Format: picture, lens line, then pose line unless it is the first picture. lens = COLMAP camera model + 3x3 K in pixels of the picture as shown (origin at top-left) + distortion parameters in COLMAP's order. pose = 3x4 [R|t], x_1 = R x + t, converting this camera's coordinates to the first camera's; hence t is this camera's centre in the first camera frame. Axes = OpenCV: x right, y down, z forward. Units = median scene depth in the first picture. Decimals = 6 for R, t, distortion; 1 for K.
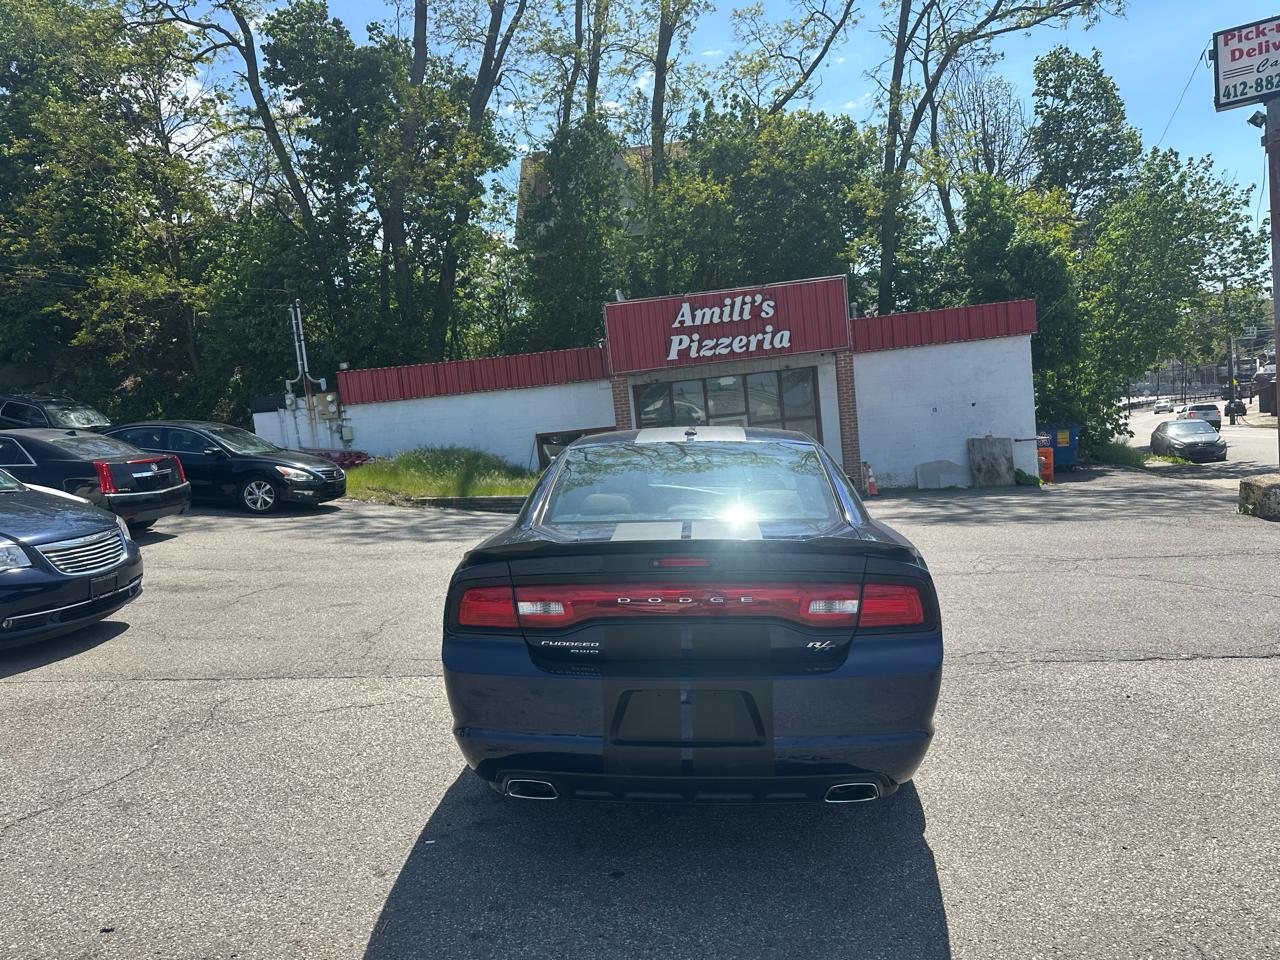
lens RADIAL K [[886.5, 0, 649.2], [0, 886.5, 491.3], [0, 0, 1]] dist [0.032253, -0.042429]
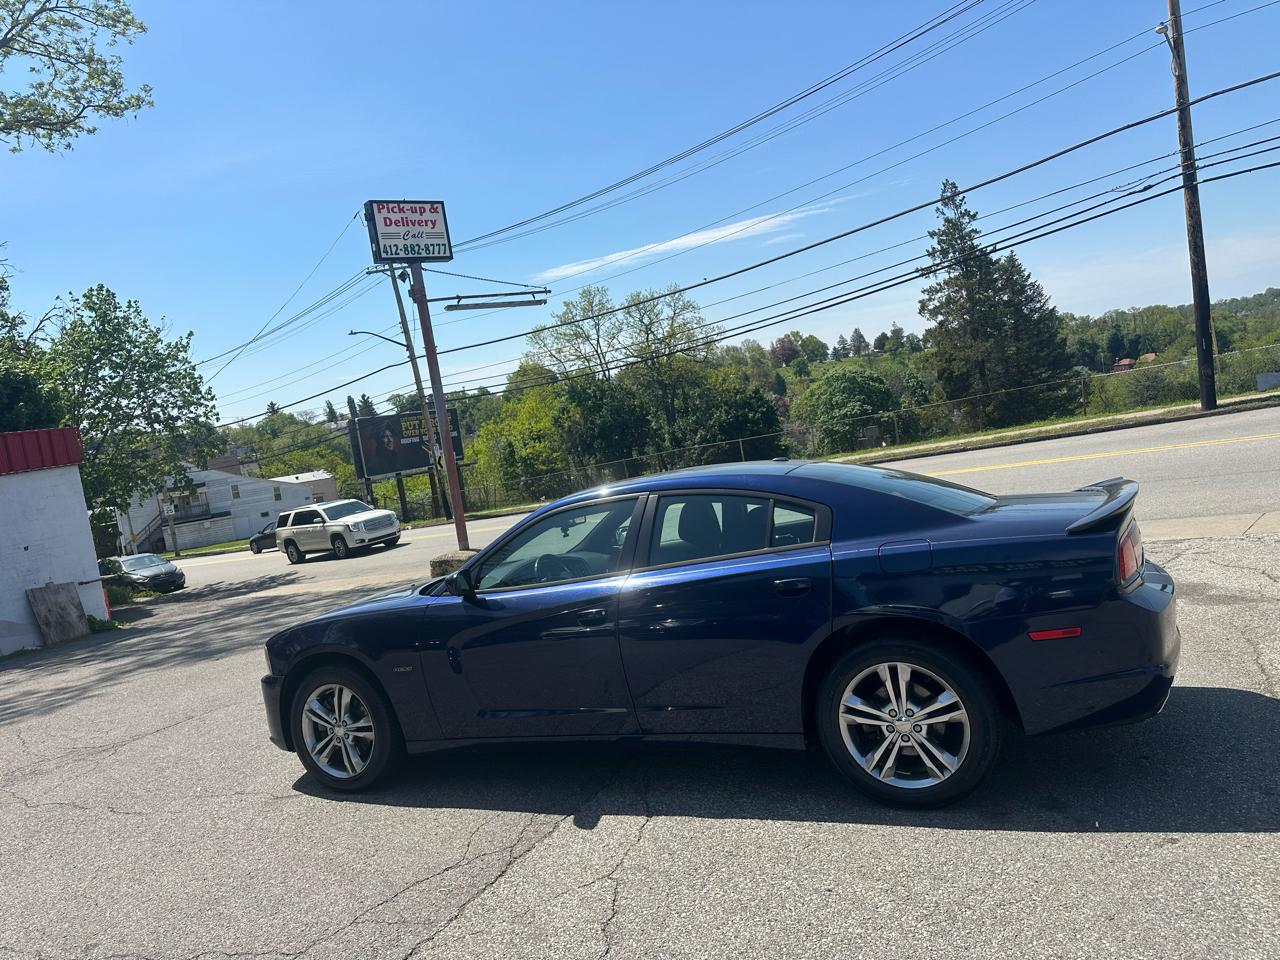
lens RADIAL K [[886.5, 0, 646.2], [0, 886.5, 479.1], [0, 0, 1]] dist [0.032253, -0.042429]
pose [[0.348176, -0.032416, 0.936868, -0.211782], [0.204794, 0.977892, -0.042273, -0.006499], [-0.914786, 0.206583, 0.347118, 0.166653]]
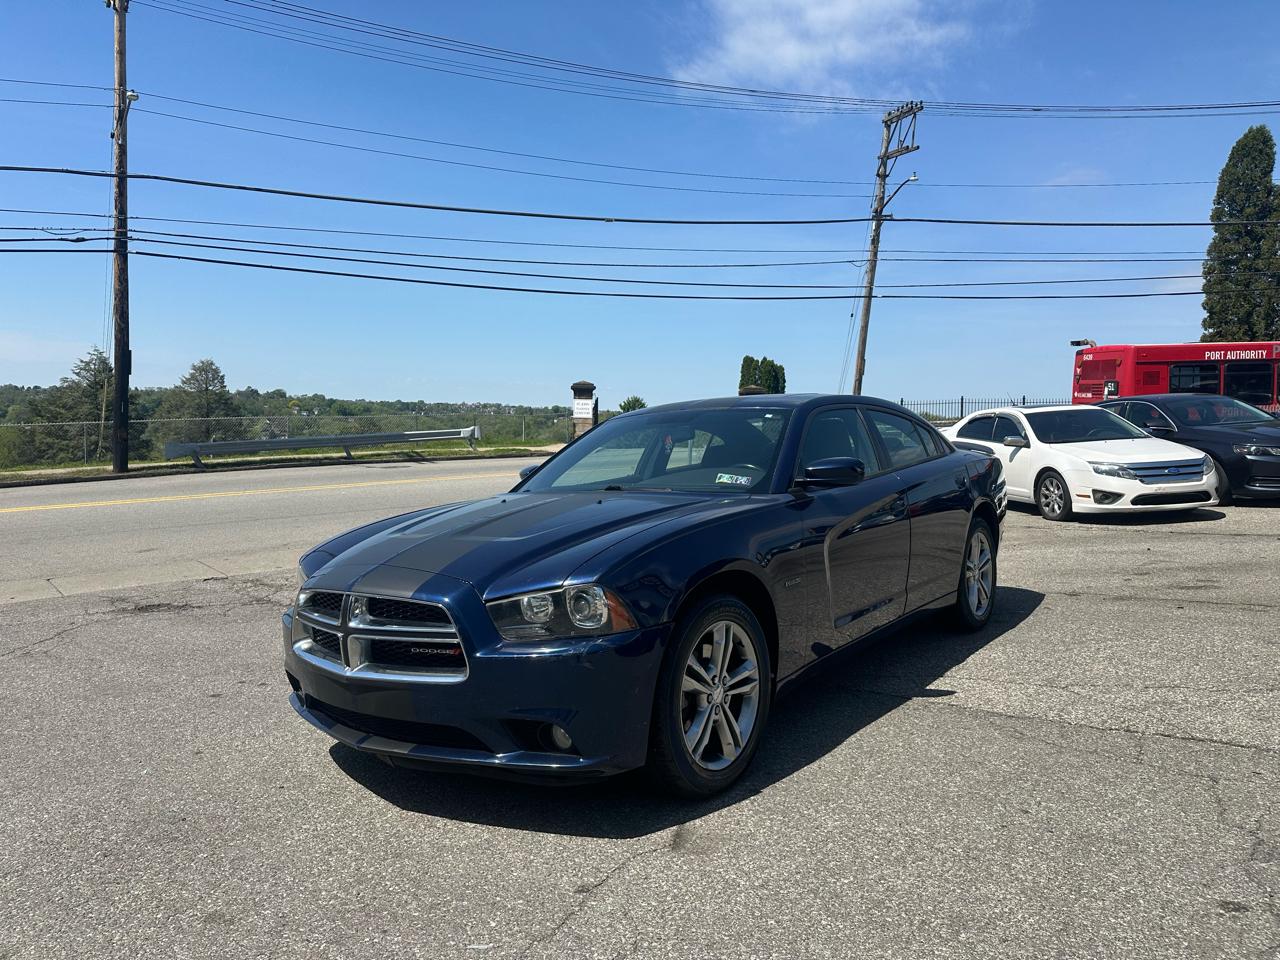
lens RADIAL K [[886.5, 0, 634.7], [0, 886.5, 484.2], [0, 0, 1]] dist [0.032253, -0.042429]
pose [[-0.831508, 0.035592, 0.554372, -0.096638], [0.110025, 0.988728, 0.101549, -0.022075], [-0.544508, 0.145434, -0.826051, 0.466536]]
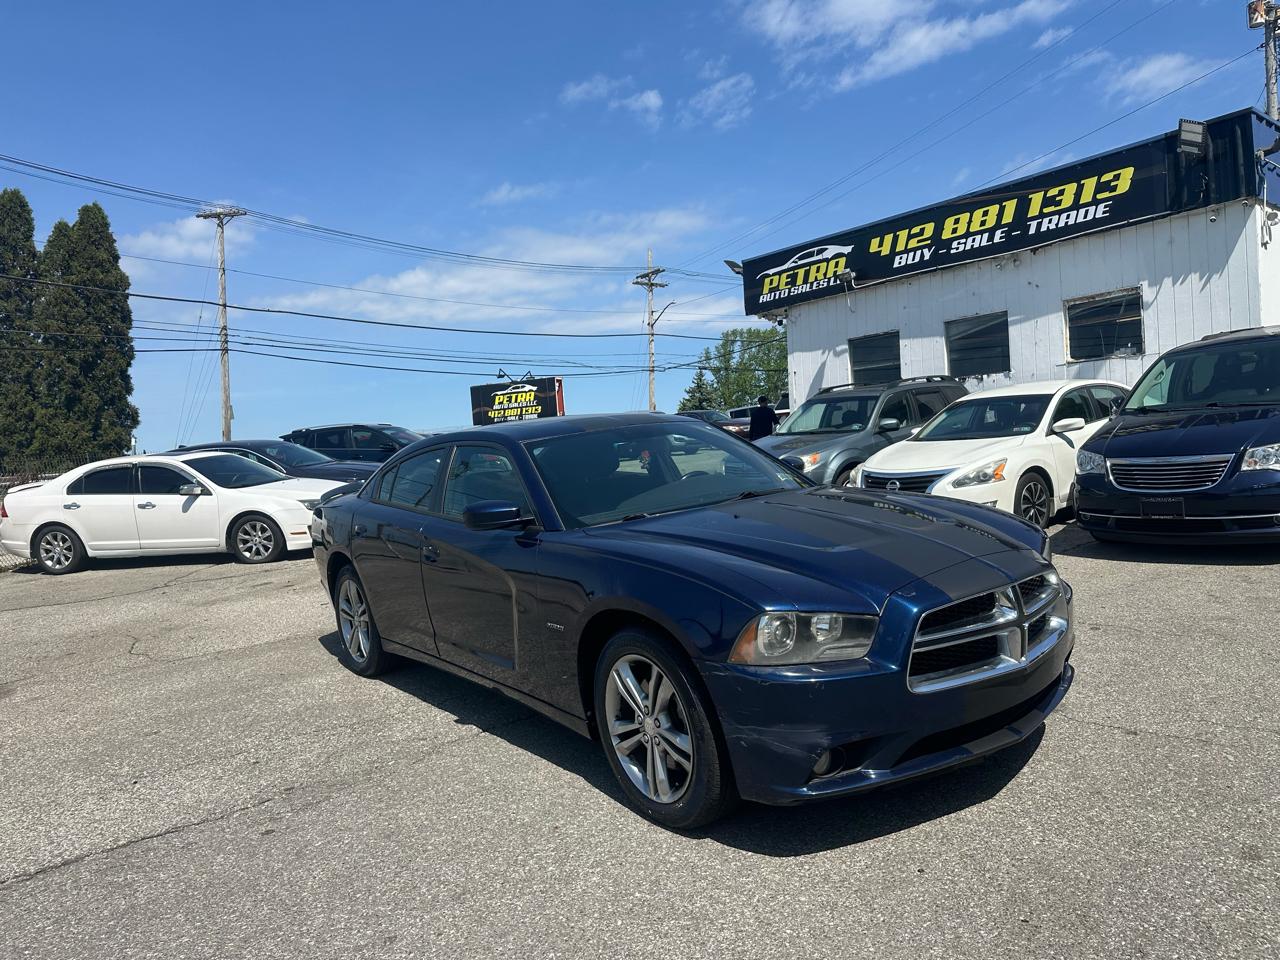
lens RADIAL K [[886.5, 0, 646.2], [0, 886.5, 491.9], [0, 0, 1]] dist [0.032253, -0.042429]
pose [[-0.745007, 0.148624, -0.650288, 0.156804], [0.054018, 0.985103, 0.163260, -0.035819], [0.664866, 0.086502, -0.741937, 0.439967]]
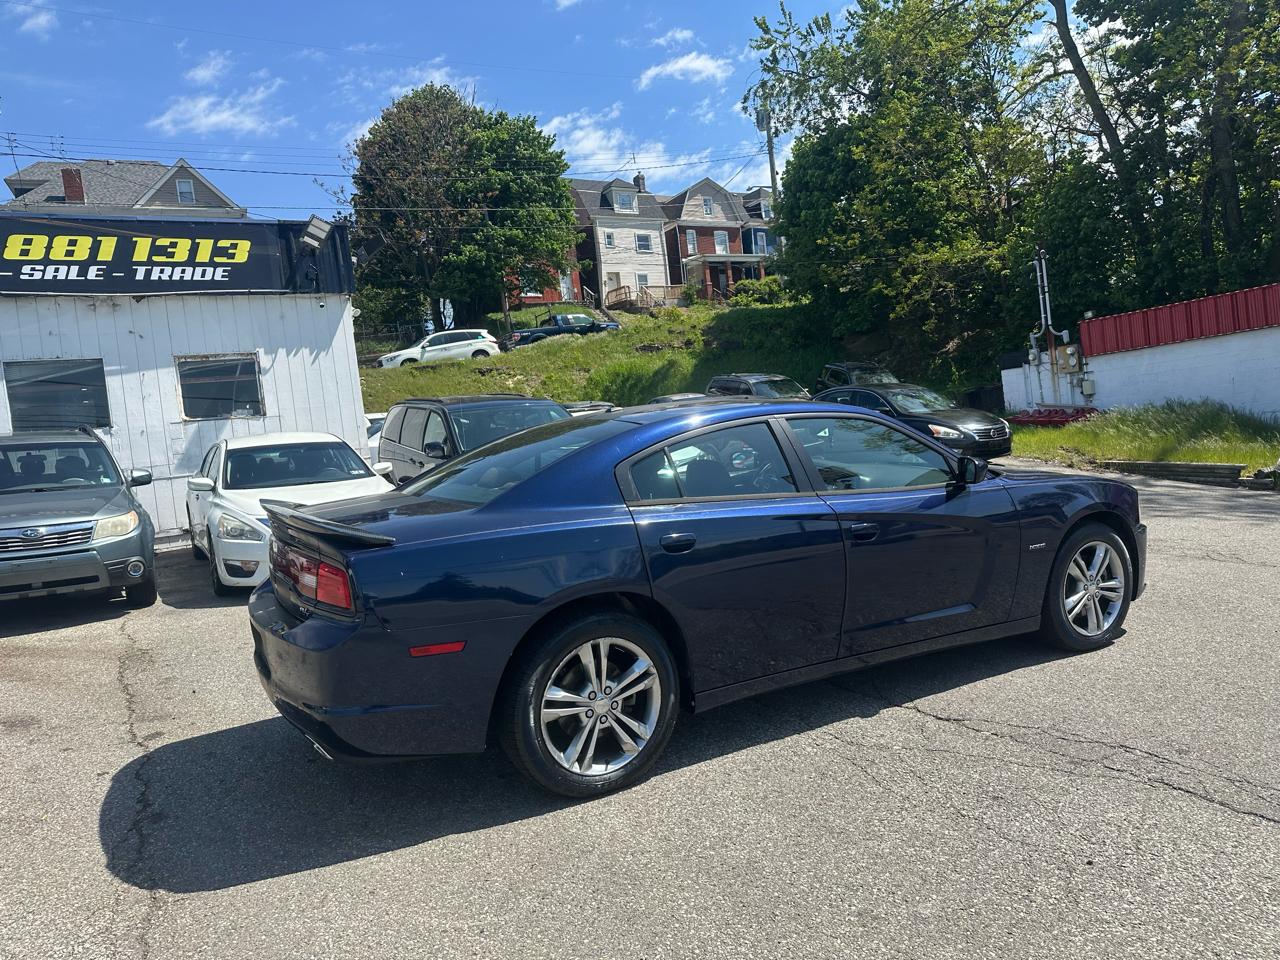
lens RADIAL K [[886.5, 0, 649.6], [0, 886.5, 488.7], [0, 0, 1]] dist [0.032253, -0.042429]
pose [[0.560957, 0.067822, -0.825062, 0.190044], [-0.025028, 0.997572, 0.064986, -0.009356], [0.827467, -0.015805, 0.561292, 0.101127]]
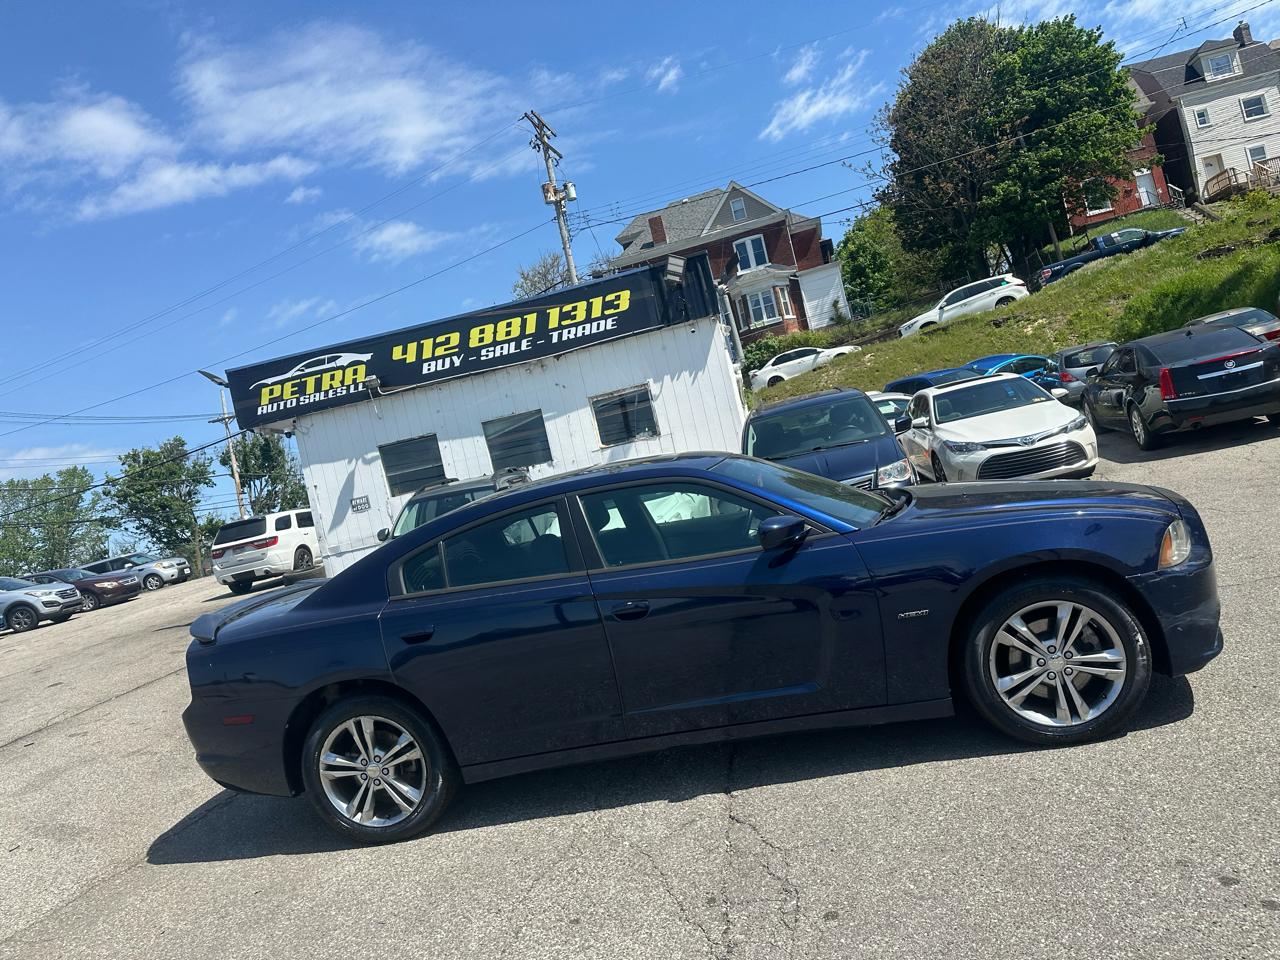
lens RADIAL K [[886.5, 0, 651.5], [0, 886.5, 477.4], [0, 0, 1]] dist [0.032253, -0.042429]
pose [[-0.070883, 0.079675, -0.994297, 0.241553], [0.123980, 0.989779, 0.070475, -0.029915], [0.989750, -0.118277, -0.080037, 0.270076]]
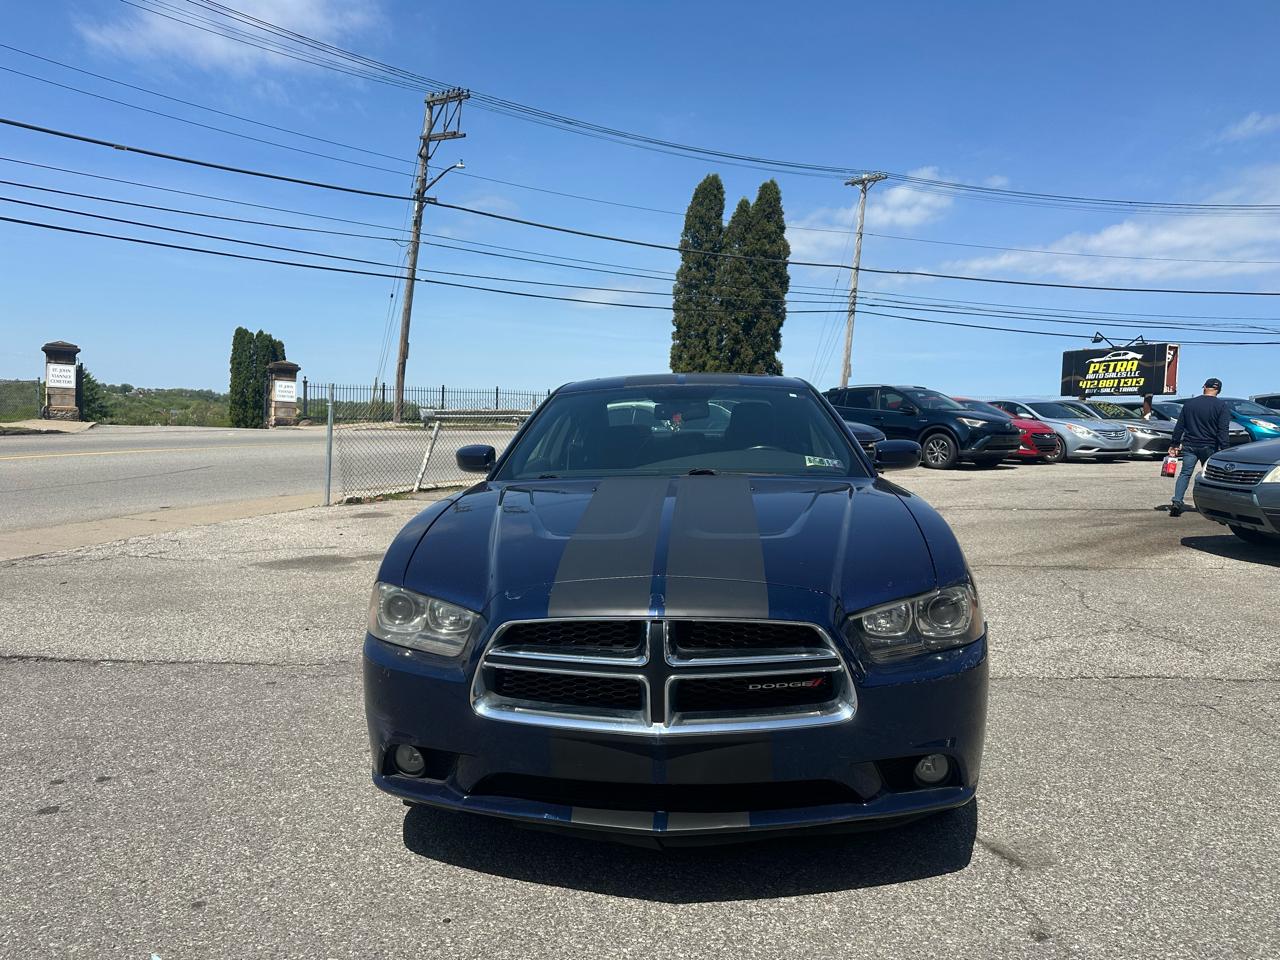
lens RADIAL K [[886.5, 0, 639.6], [0, 886.5, 490.0], [0, 0, 1]] dist [0.032253, -0.042429]
pose [[-0.999270, 0.035147, 0.014948, 0.022898], [0.037151, 0.985279, 0.166870, -0.026678], [-0.008863, 0.167303, -0.985866, 0.472930]]
